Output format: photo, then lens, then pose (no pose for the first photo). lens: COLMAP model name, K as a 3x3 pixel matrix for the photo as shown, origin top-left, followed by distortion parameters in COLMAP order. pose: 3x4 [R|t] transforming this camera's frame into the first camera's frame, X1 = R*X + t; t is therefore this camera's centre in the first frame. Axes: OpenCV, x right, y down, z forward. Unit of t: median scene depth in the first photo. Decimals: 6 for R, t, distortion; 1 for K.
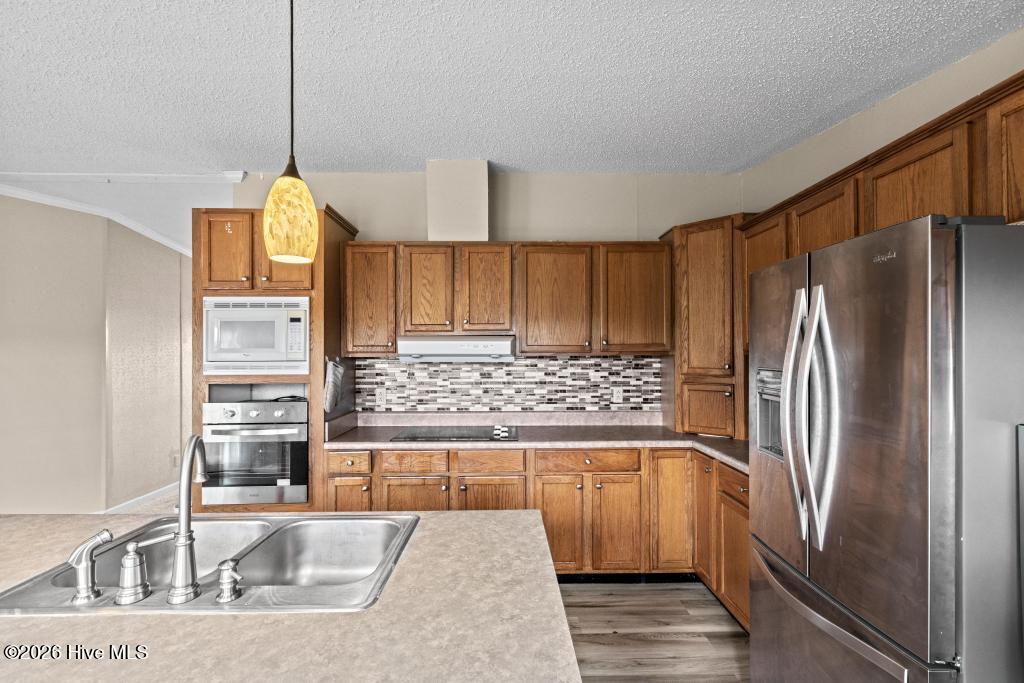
lens RADIAL K [[452.4, 0, 515.7], [0, 452.4, 349.3], [0, 0, 1]] dist [-0.000181, -0.000055]
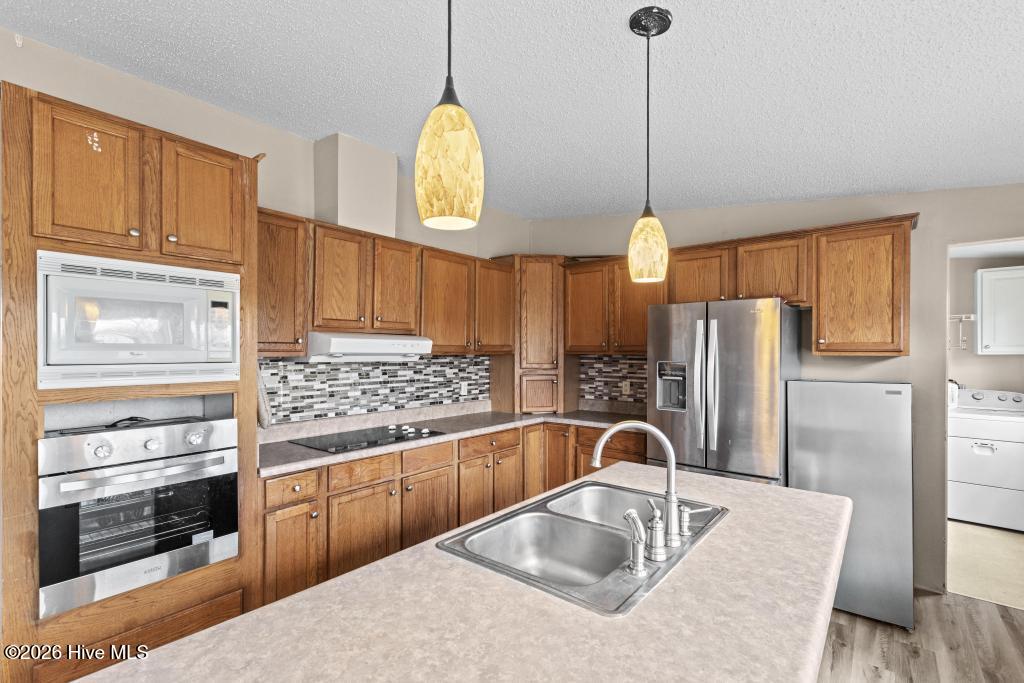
lens RADIAL K [[452.4, 0, 515.7], [0, 452.4, 349.3], [0, 0, 1]] dist [-0.000181, -0.000055]
pose [[0.651238, 0.008055, 0.758831, -0.578462], [-0.009372, 0.999953, -0.002572, 0.002330], [-0.758816, -0.005437, 0.651283, 0.146278]]
